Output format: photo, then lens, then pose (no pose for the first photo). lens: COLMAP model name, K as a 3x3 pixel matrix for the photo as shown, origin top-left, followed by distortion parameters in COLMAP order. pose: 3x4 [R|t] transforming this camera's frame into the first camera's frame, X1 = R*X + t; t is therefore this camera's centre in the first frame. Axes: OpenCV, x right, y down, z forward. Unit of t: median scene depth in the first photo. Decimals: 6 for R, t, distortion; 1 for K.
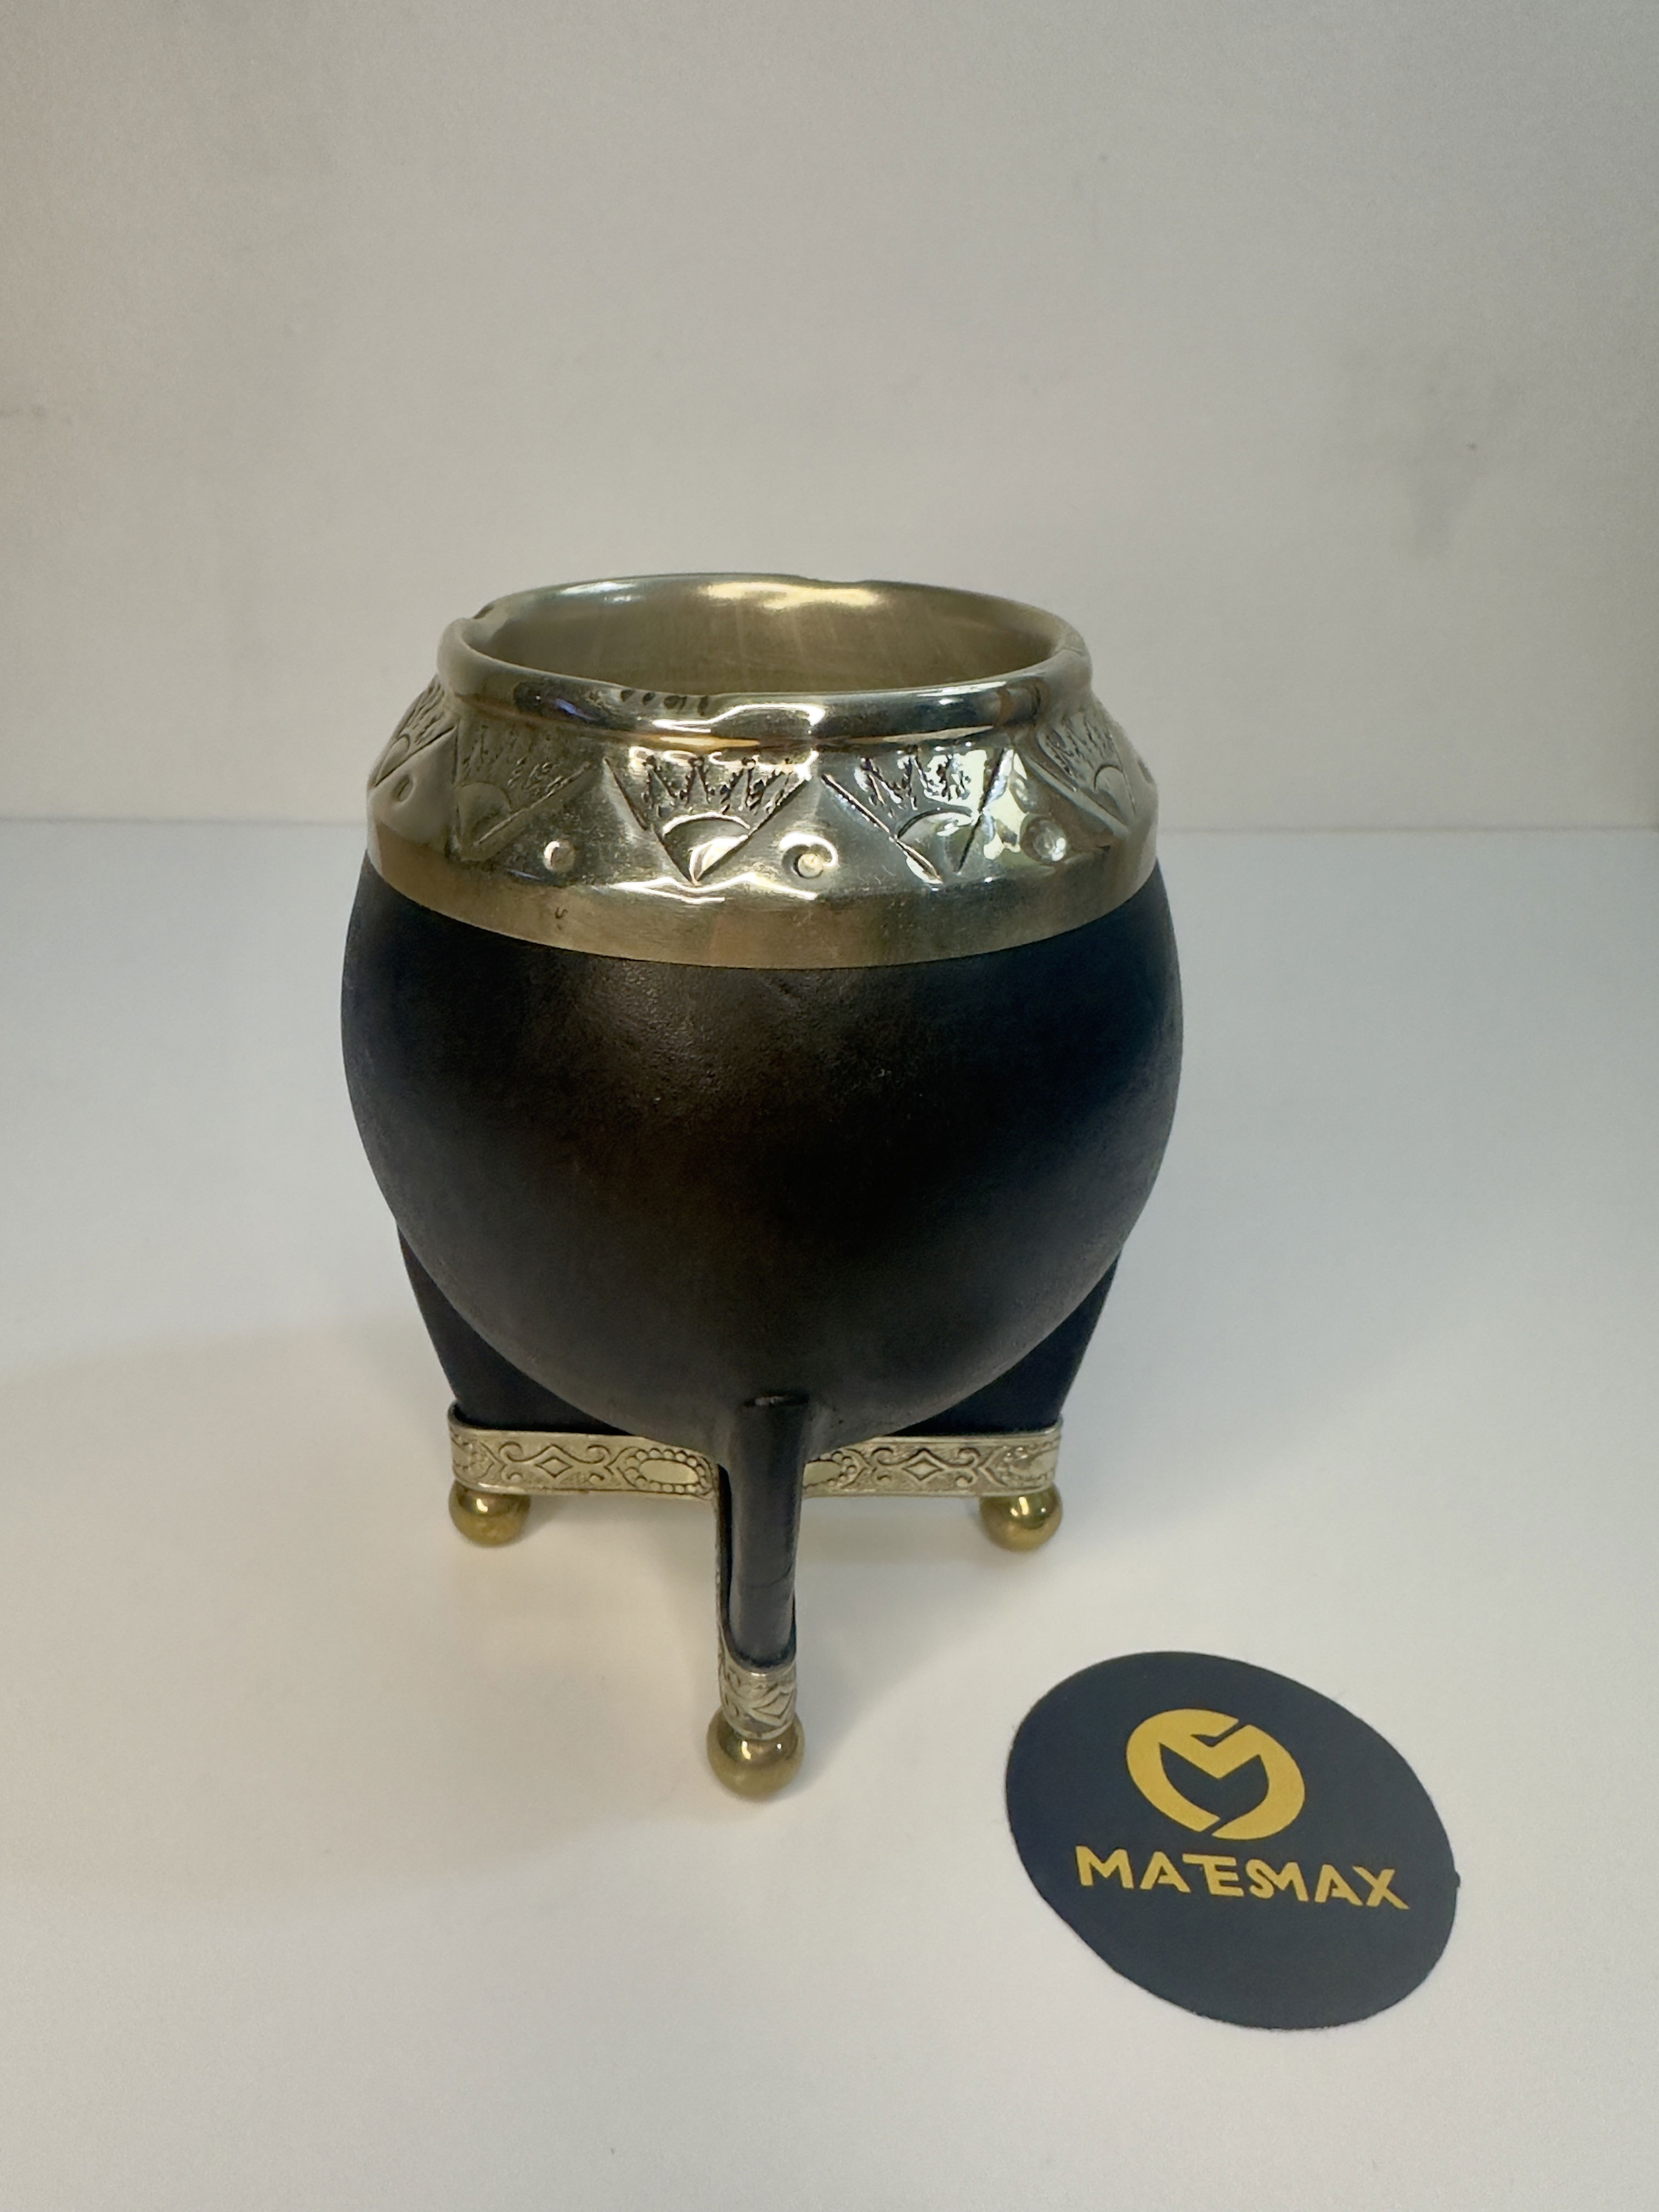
lens RADIAL K [[1584.7, 0, 724.1], [0, 1584.7, 1052.7], [0, 0, 1]] dist [-0.019895, 0.008589]
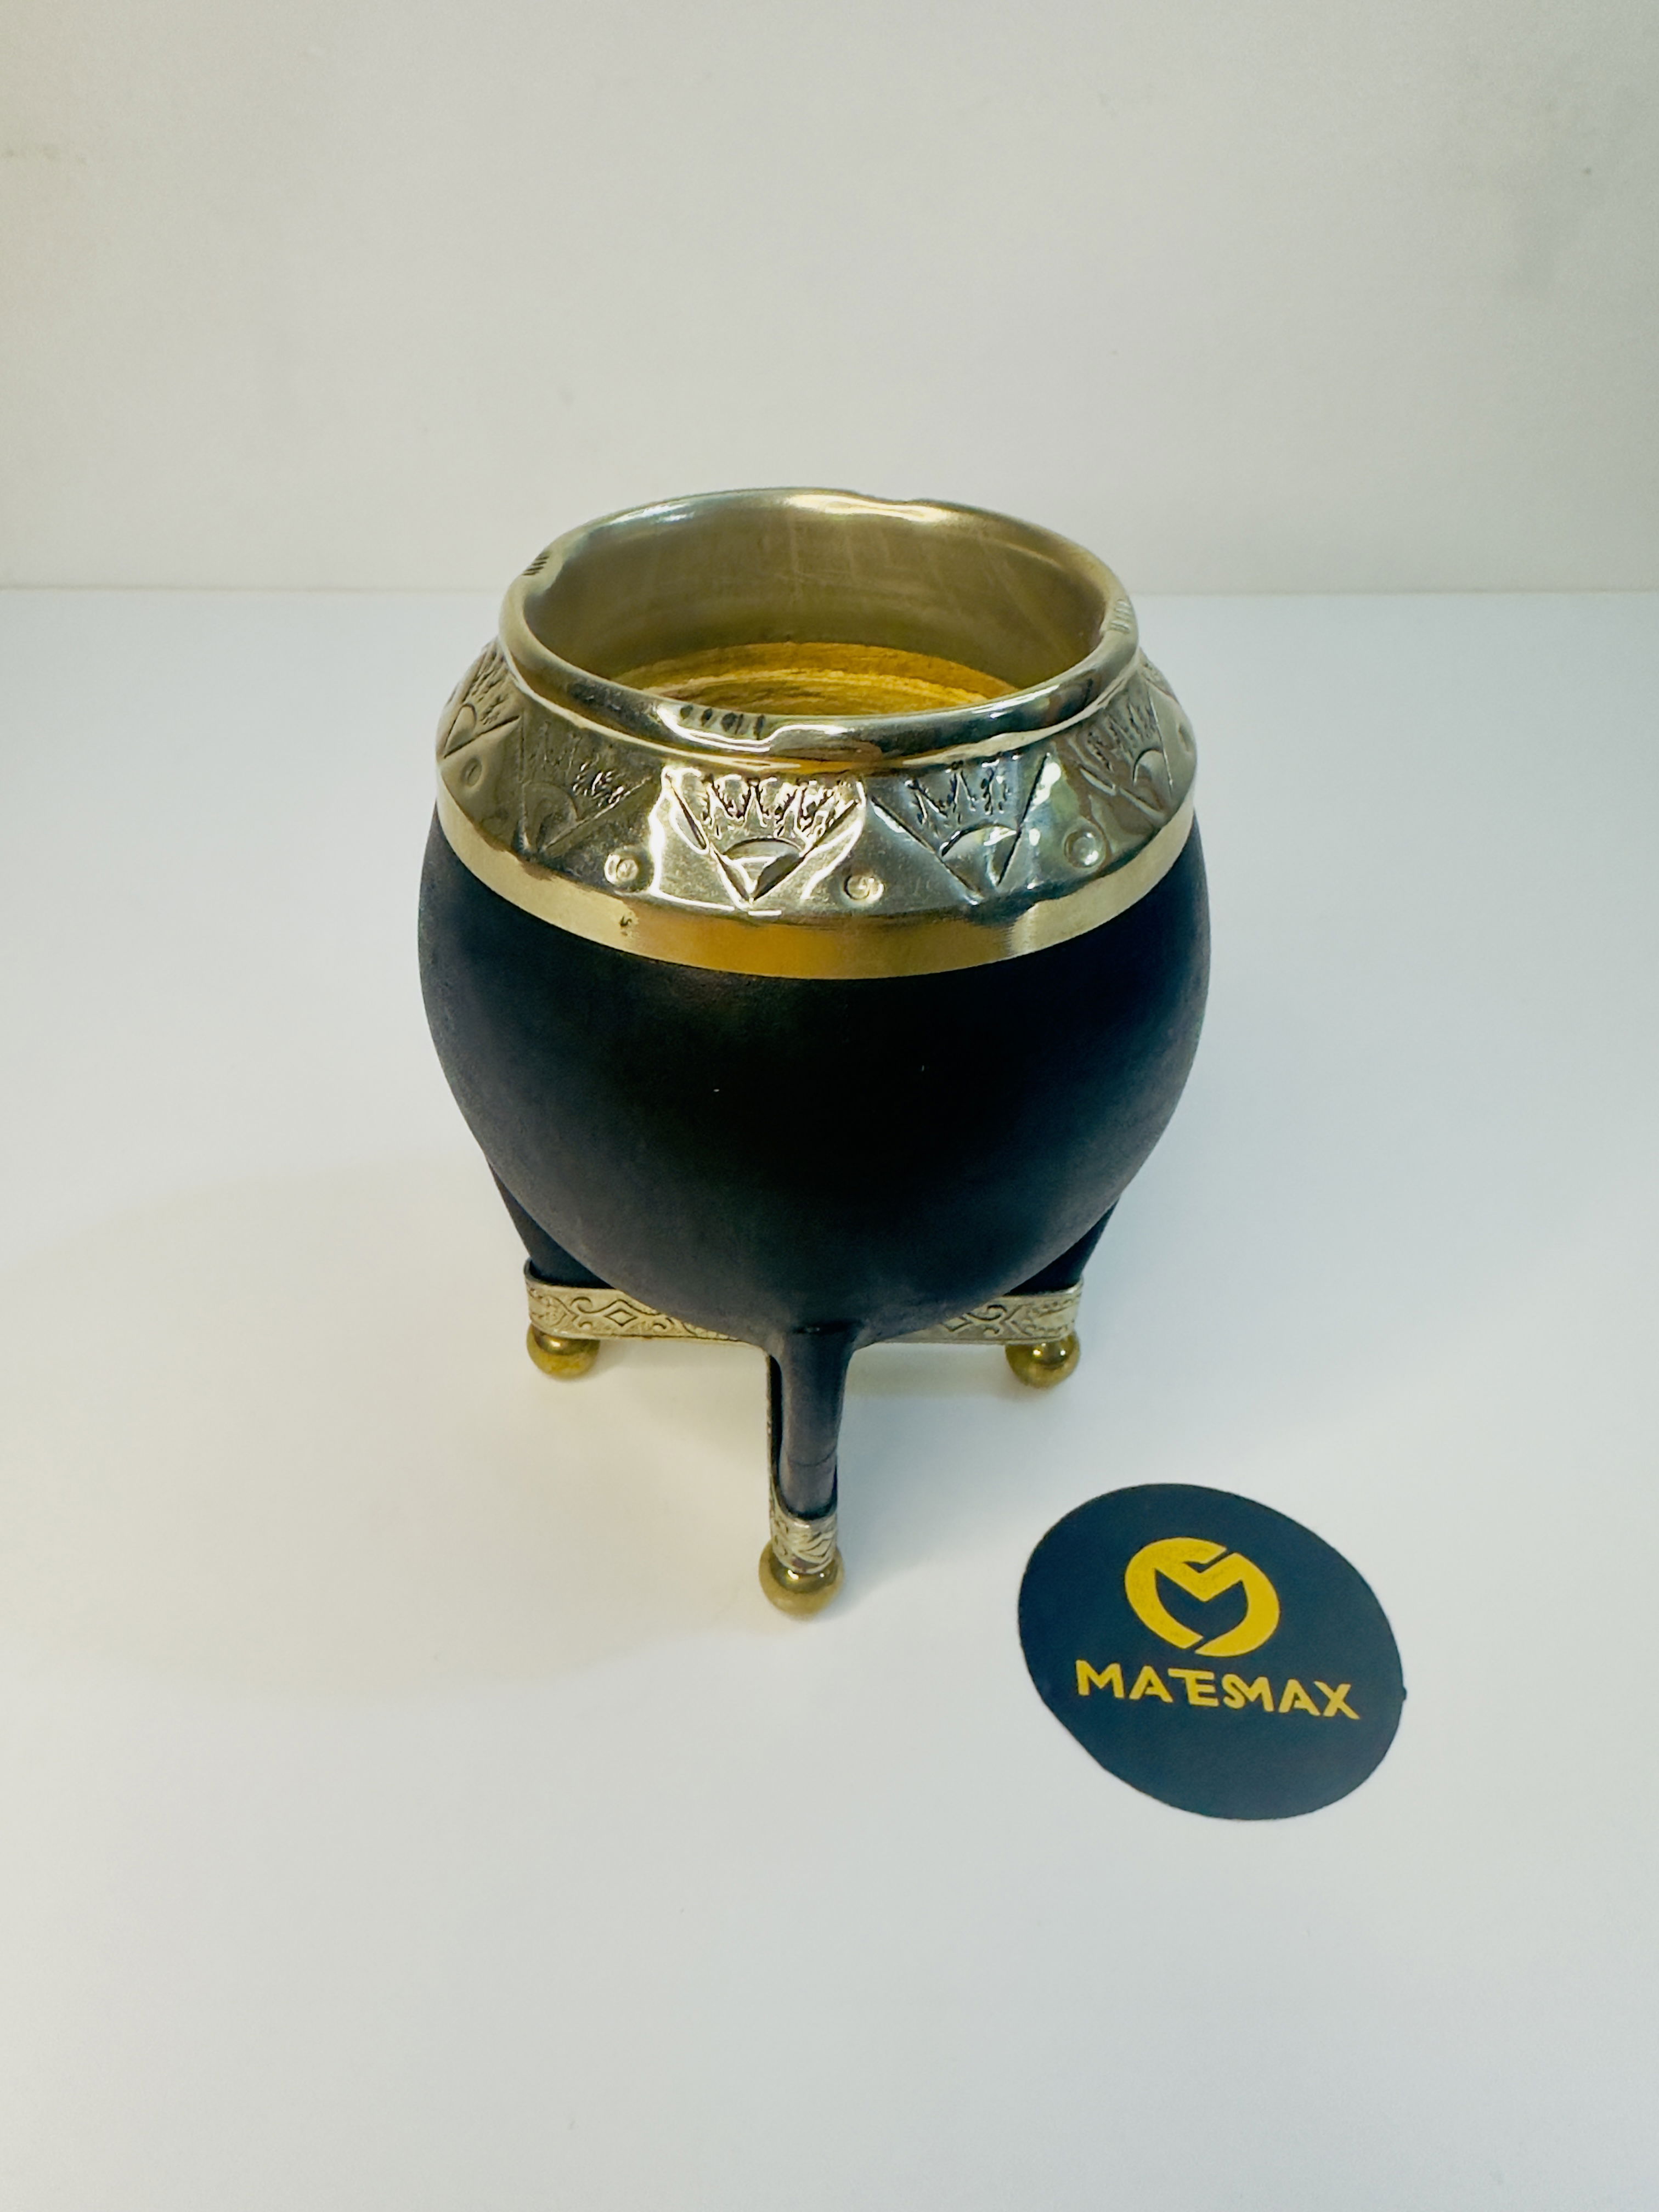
lens RADIAL K [[1584.7, 0, 725.9], [0, 1584.7, 1063.0], [0, 0, 1]] dist [-0.019895, 0.008589]
pose [[0.999595, 0.002571, -0.028353, -0.003495], [0.003390, 0.978080, 0.208201, -0.172699], [0.028267, -0.208213, 0.977675, -0.055650]]
